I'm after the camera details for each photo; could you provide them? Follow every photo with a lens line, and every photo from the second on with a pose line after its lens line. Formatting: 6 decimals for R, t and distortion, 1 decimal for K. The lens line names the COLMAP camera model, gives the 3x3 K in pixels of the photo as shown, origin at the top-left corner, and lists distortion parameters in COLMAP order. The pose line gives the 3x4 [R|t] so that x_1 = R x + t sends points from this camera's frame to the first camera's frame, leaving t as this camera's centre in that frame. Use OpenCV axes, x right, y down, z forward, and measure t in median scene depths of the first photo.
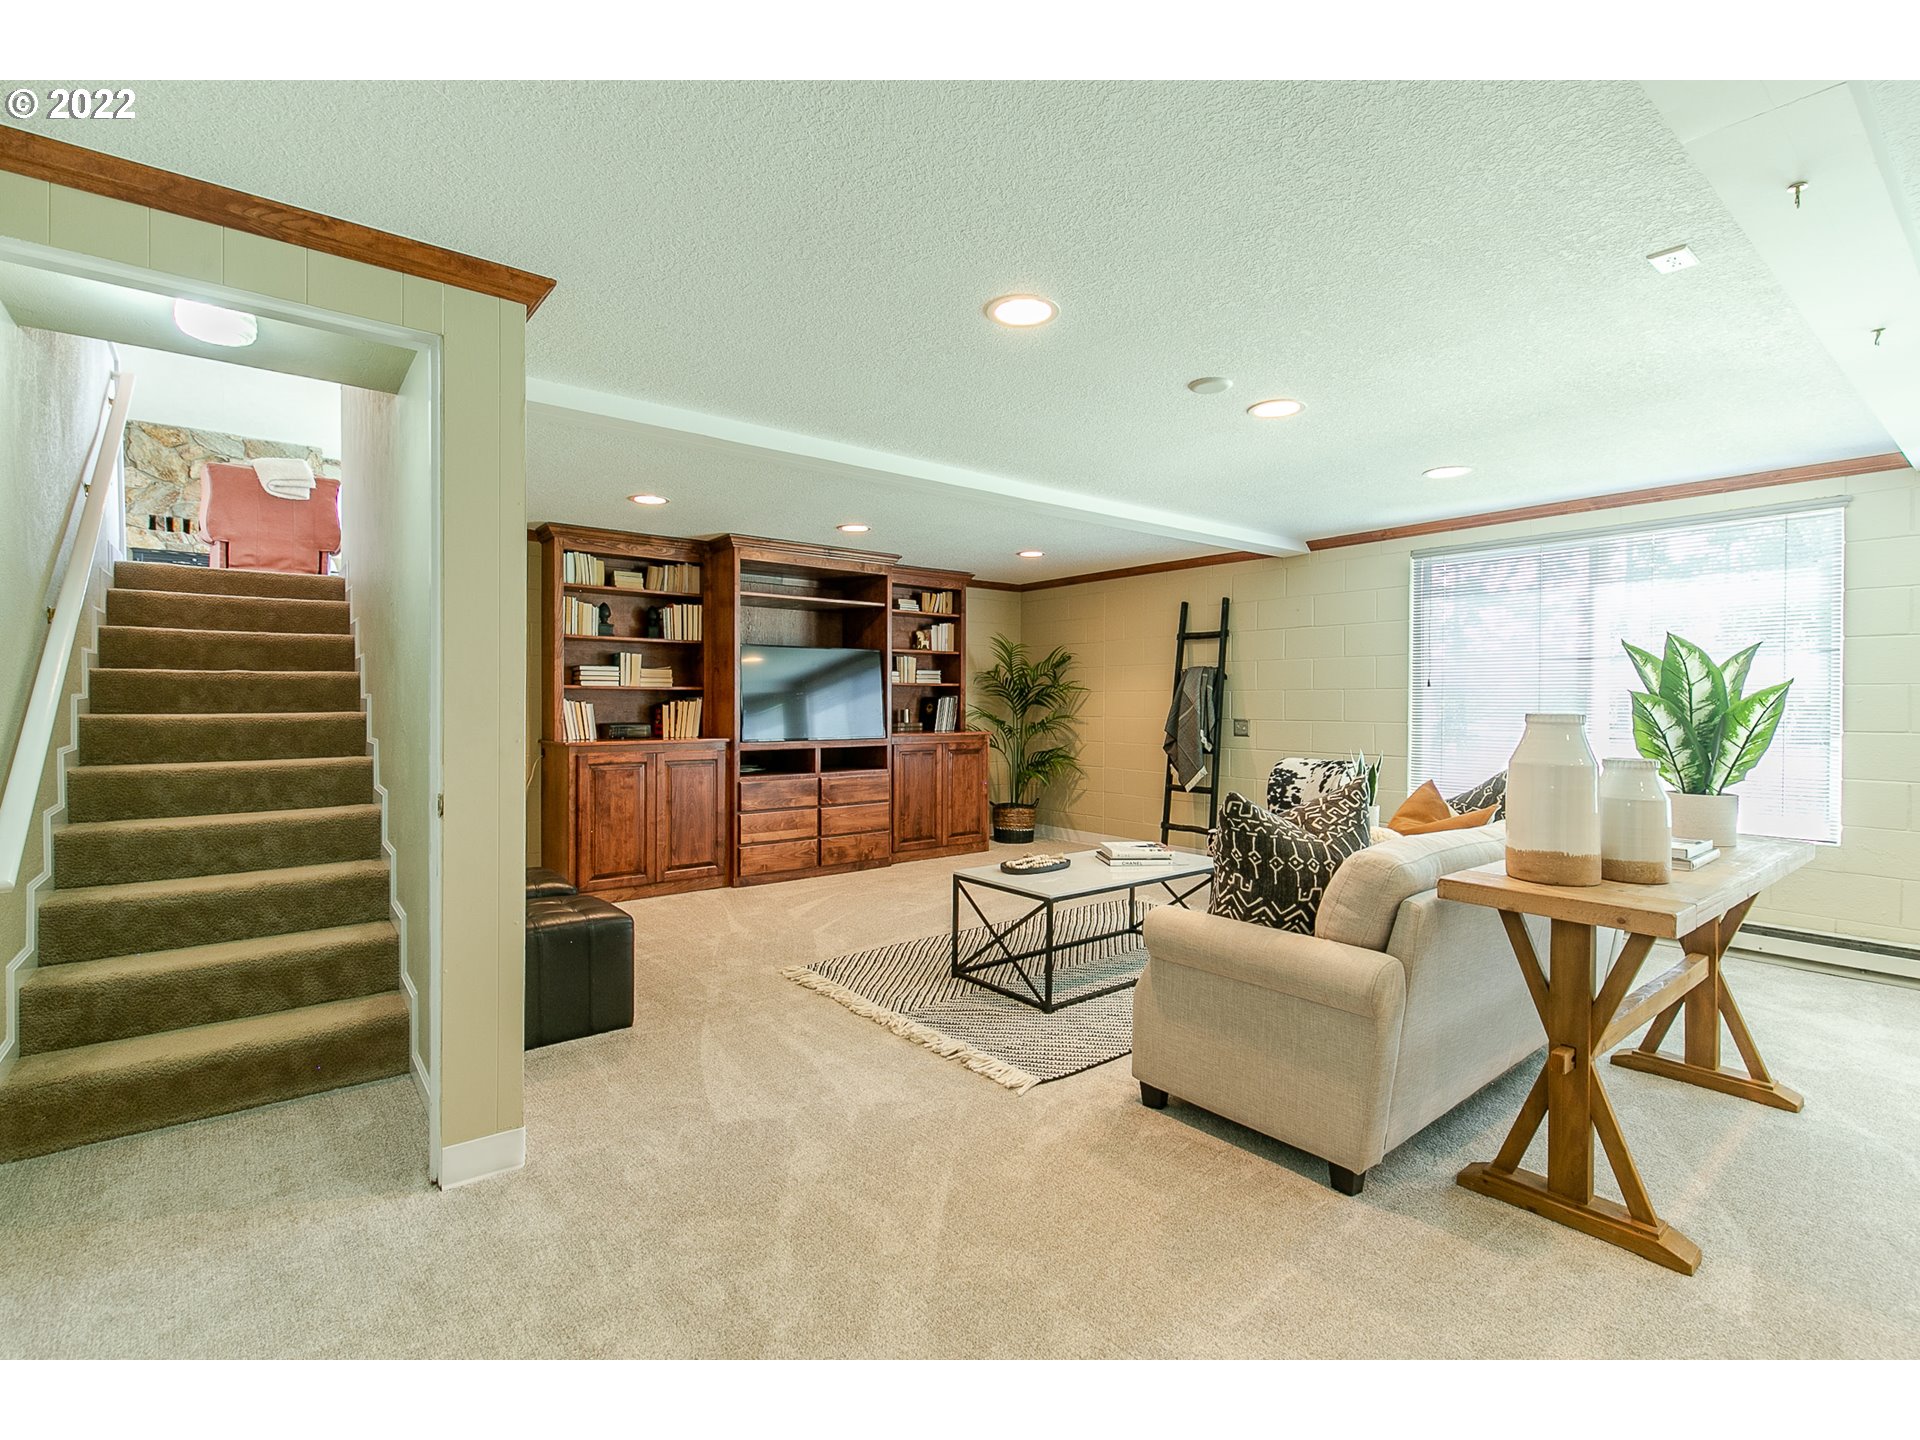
lens RADIAL K [[879.7, 0, 957.4], [0, 879.7, 714.1], [0, 0, 1]] dist [0.008332, -0.001414]
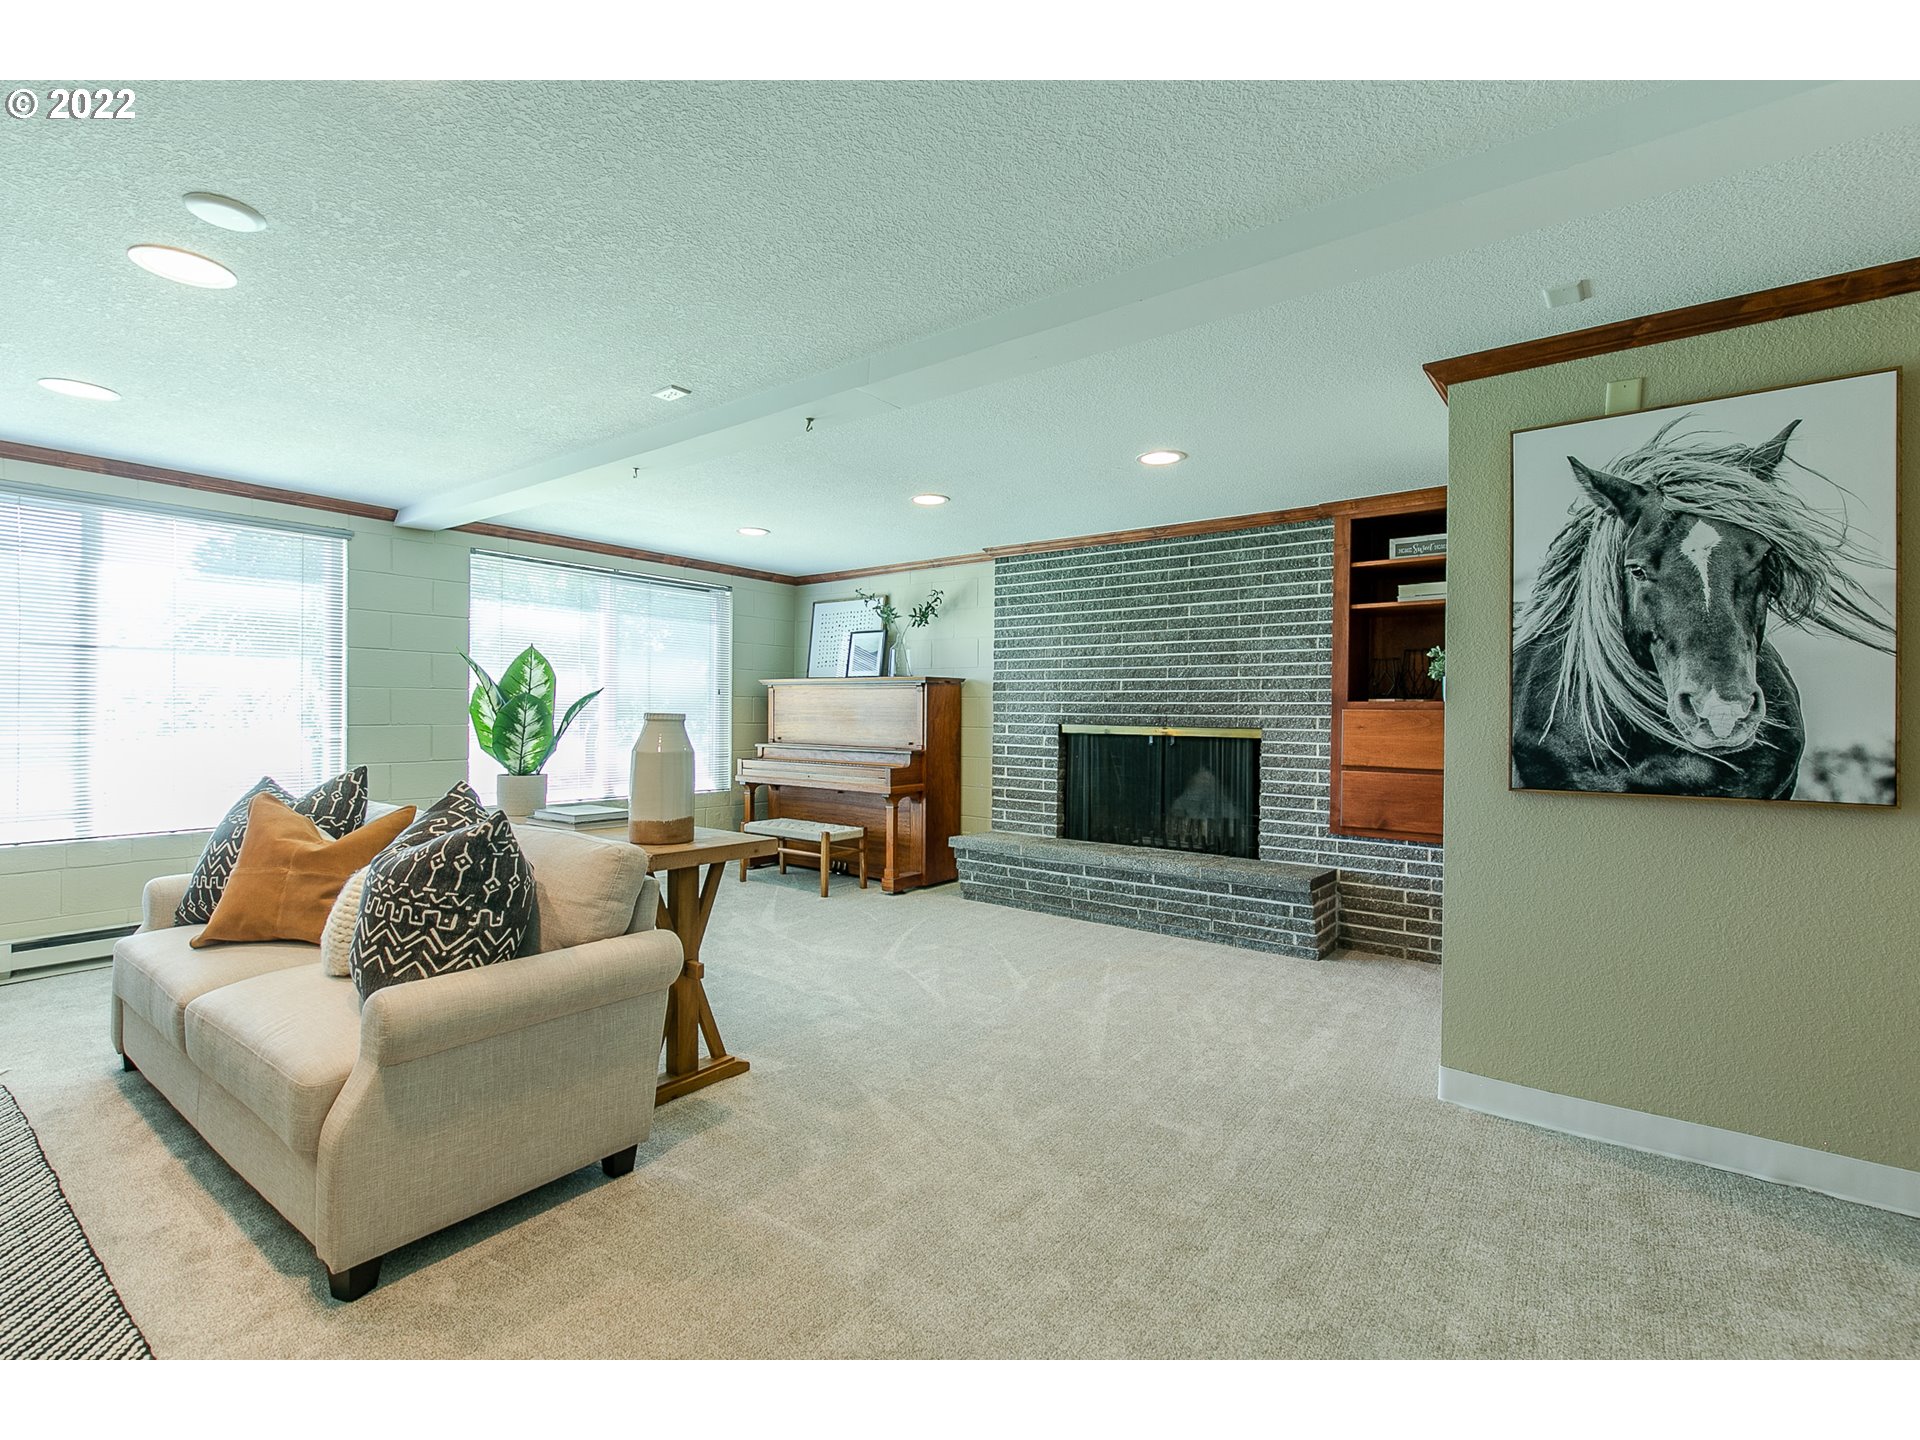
lens RADIAL K [[879.7, 0, 962.6], [0, 879.7, 721.7], [0, 0, 1]] dist [0.008332, -0.001414]
pose [[-0.250324, -0.014254, 0.968057, -0.597661], [0.000272, 0.999891, 0.014793, -0.006171], [-0.968162, 0.003966, -0.250292, 0.785405]]
